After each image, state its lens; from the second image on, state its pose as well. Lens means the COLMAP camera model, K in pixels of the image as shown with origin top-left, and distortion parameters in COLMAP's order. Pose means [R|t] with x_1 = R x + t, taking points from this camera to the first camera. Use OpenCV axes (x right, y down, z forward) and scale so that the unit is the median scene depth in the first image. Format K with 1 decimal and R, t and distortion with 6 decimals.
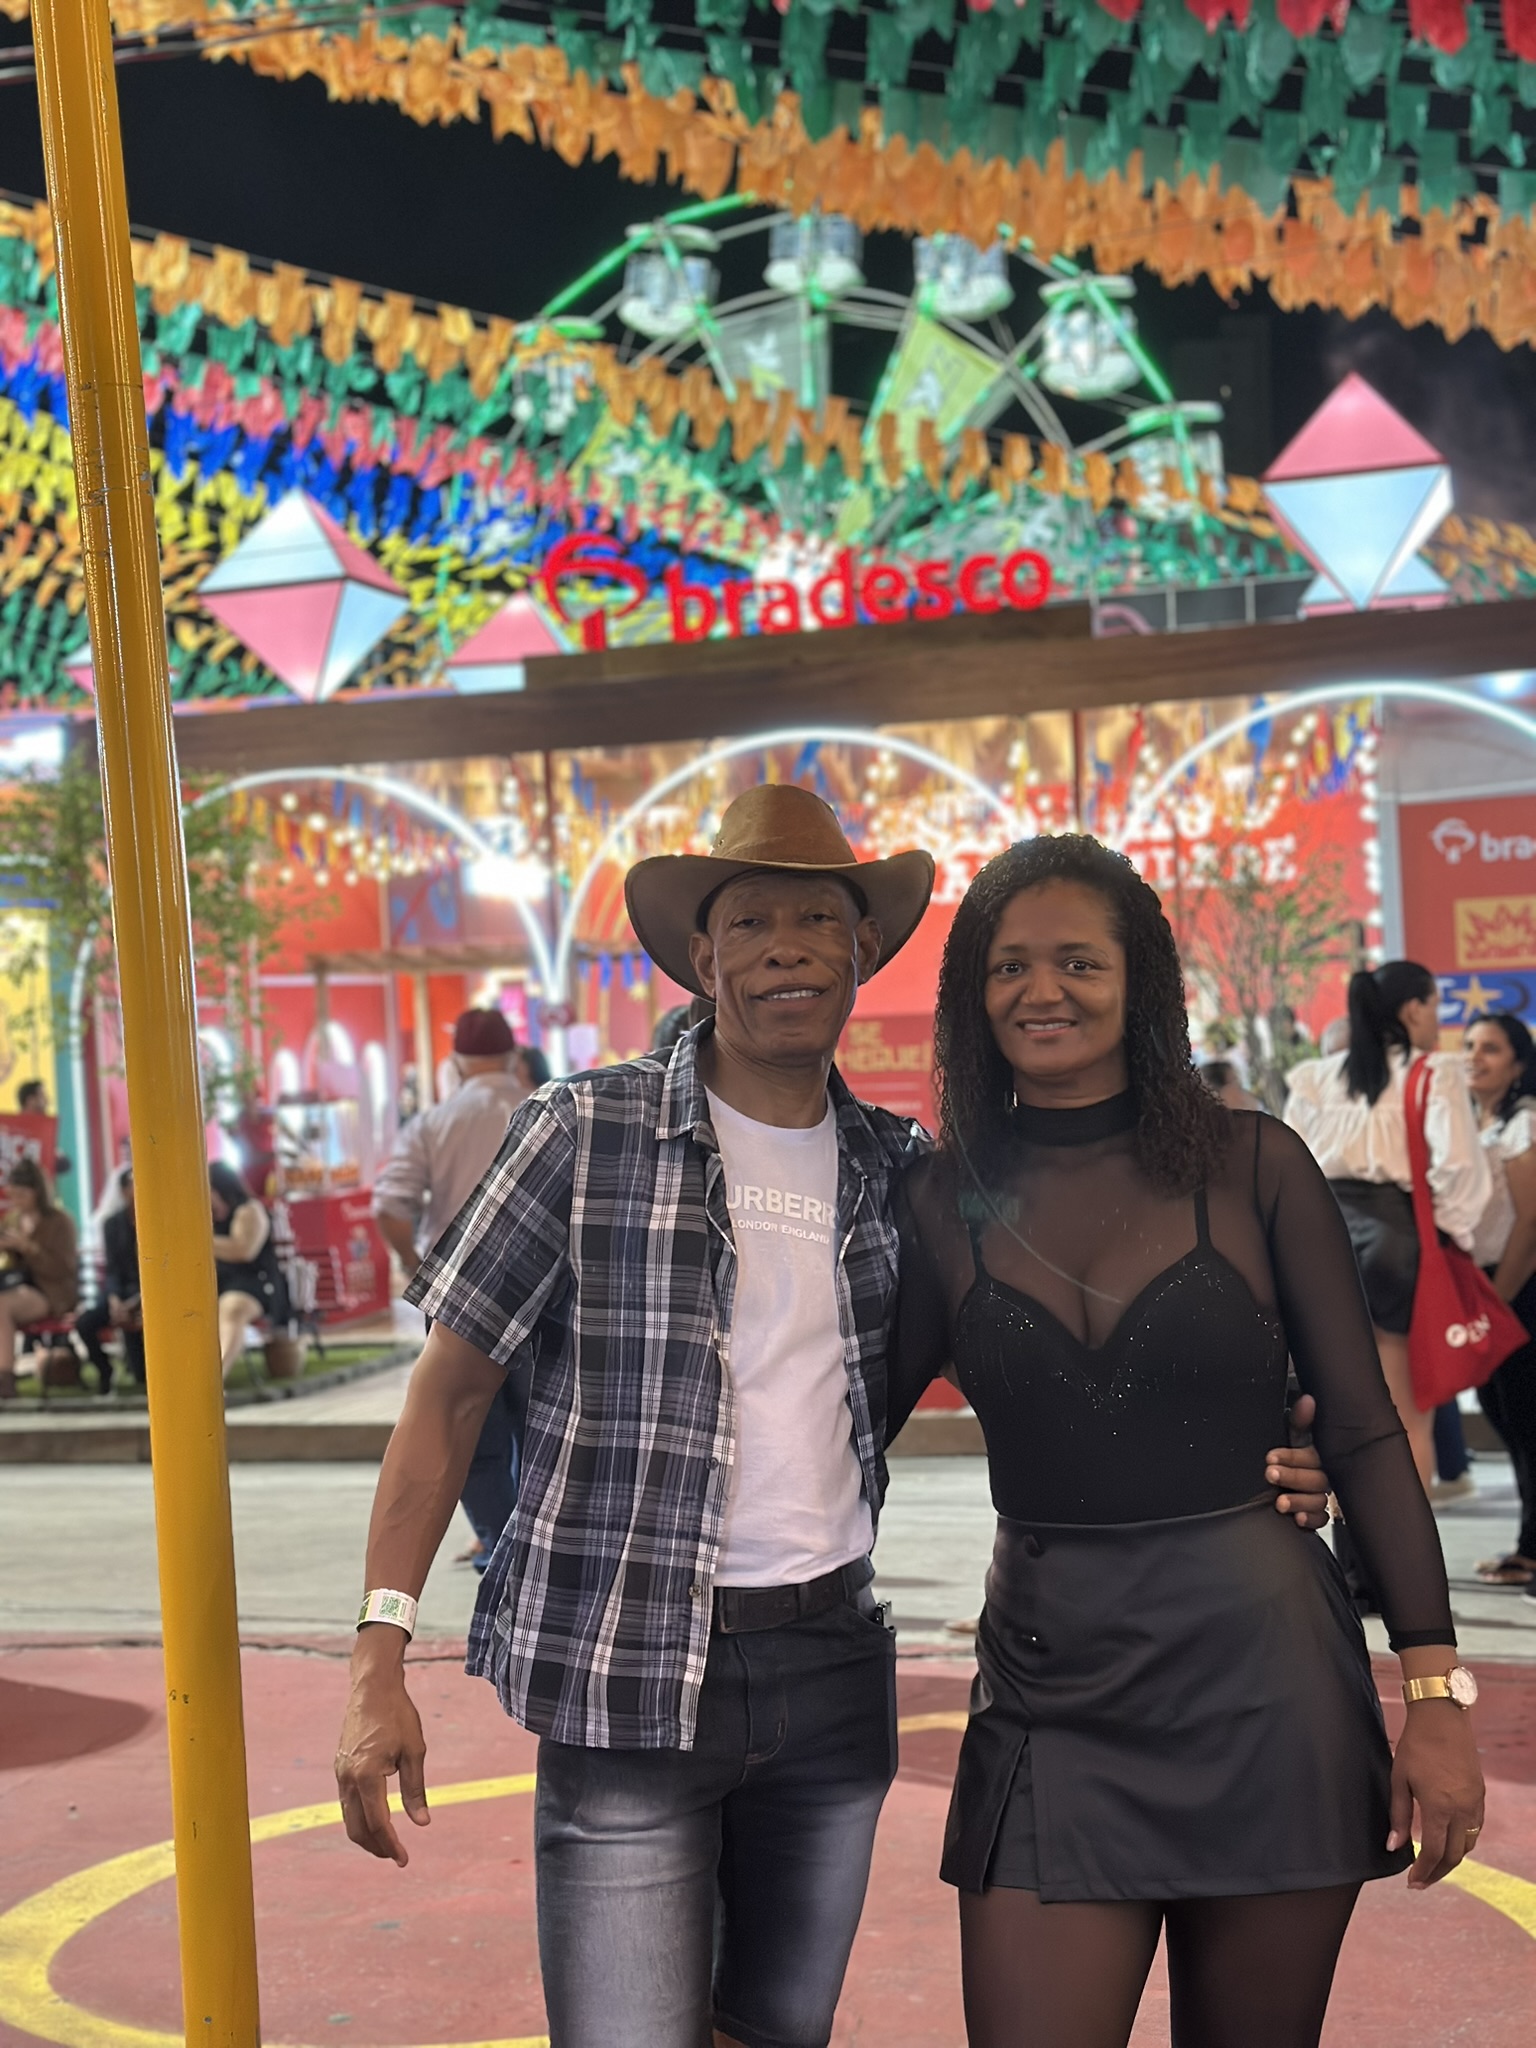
lens RADIAL K [[2892.4, 0, 774.2], [0, 2892.4, 1027.3], [0, 0, 1]] dist [0.152636, -0.004797]
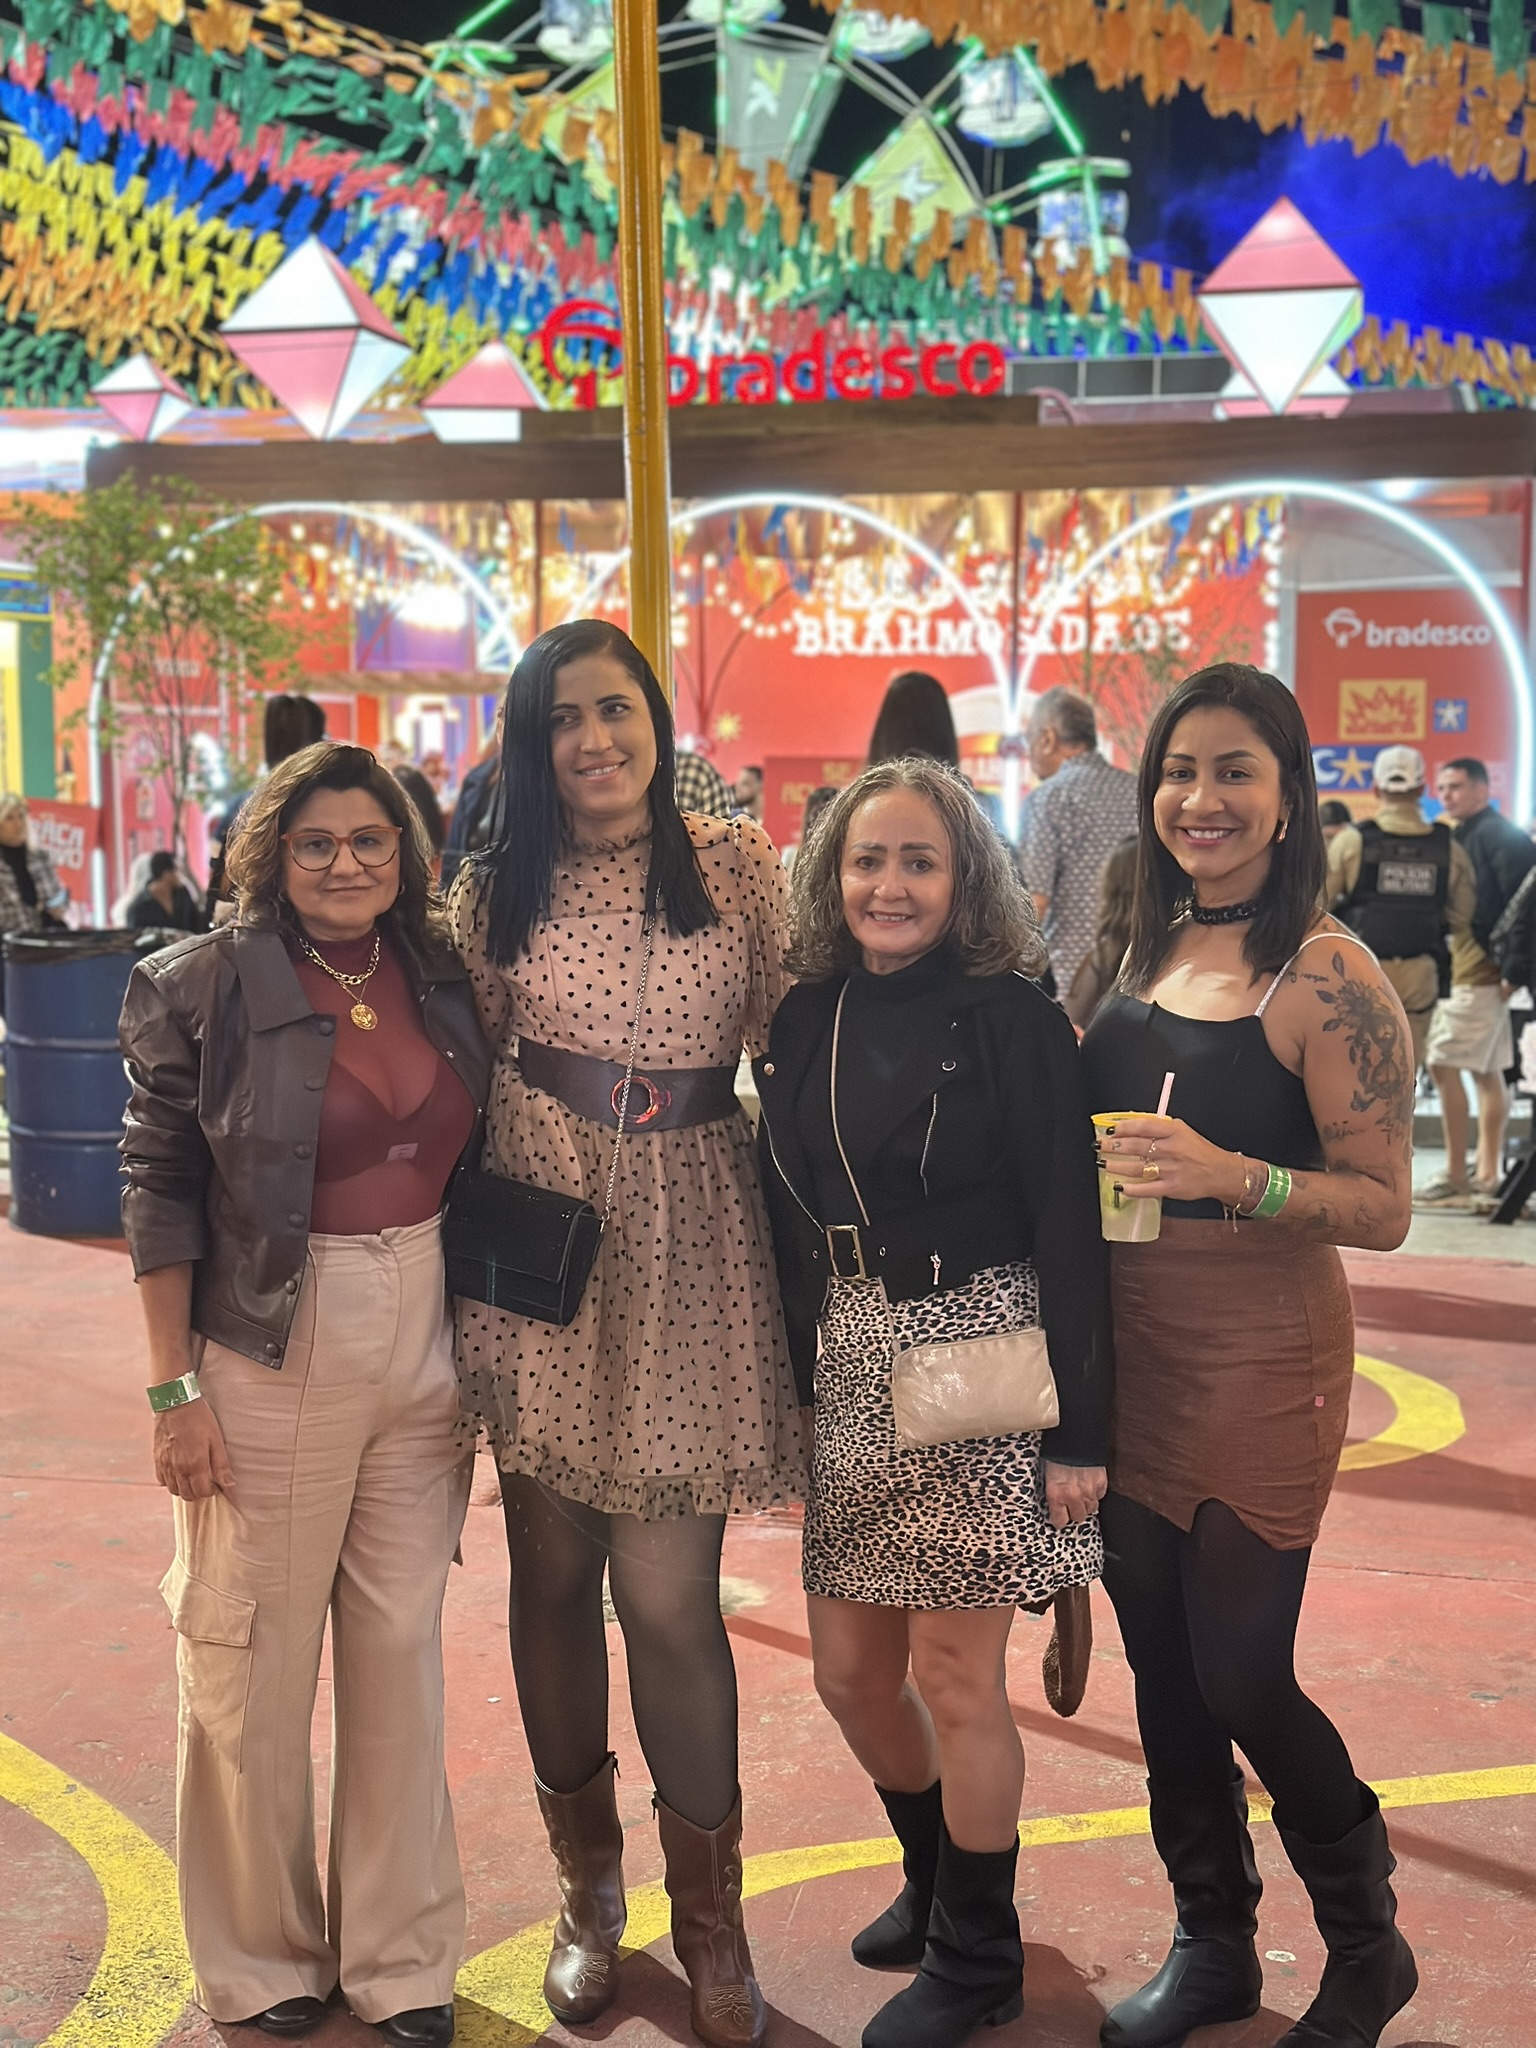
lens RADIAL K [[2889.0, 0, 768.0], [0, 2889.0, 1024.0], [0, 0, 1]] dist [0.176848, -0.436165]
pose [[0.997537, 0.047567, 0.051540, -0.040353], [-0.051935, 0.994852, 0.087017, 0.002530], [-0.047135, -0.089479, 0.994873, -0.127547]]
